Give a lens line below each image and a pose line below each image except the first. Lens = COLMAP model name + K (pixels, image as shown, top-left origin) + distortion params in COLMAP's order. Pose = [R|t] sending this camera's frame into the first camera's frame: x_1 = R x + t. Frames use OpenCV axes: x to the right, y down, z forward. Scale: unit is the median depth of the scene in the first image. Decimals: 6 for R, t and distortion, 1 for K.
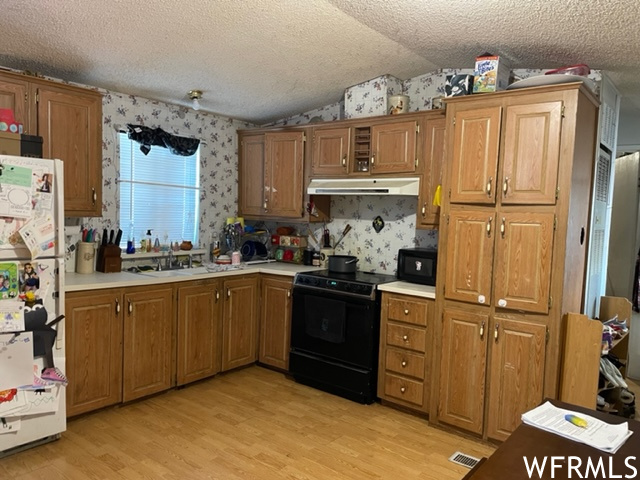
lens RADIAL K [[483.4, 0, 325.2], [0, 483.4, 244.7], [0, 0, 1]] dist [0.068420, -0.072583]
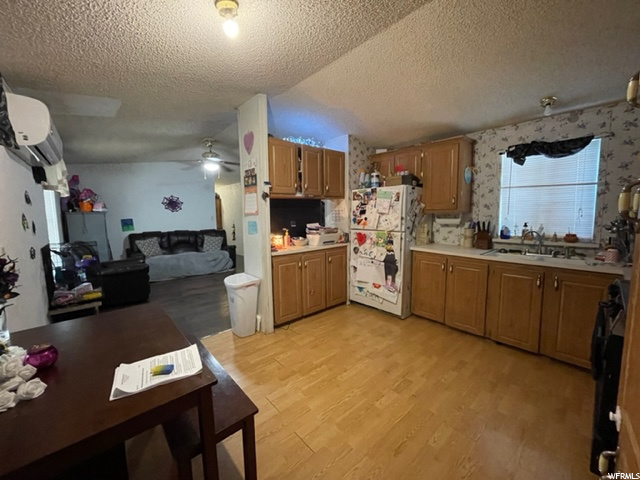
lens RADIAL K [[257.3, 0, 318.9], [0, 257.3, 238.5], [0, 0, 1]] dist [-0.004407, 0.000614]
pose [[-0.179279, 0.065277, -0.981630, 0.503146], [-0.064833, 0.994843, 0.077996, -0.007457], [0.981660, 0.077625, -0.174123, 0.715015]]
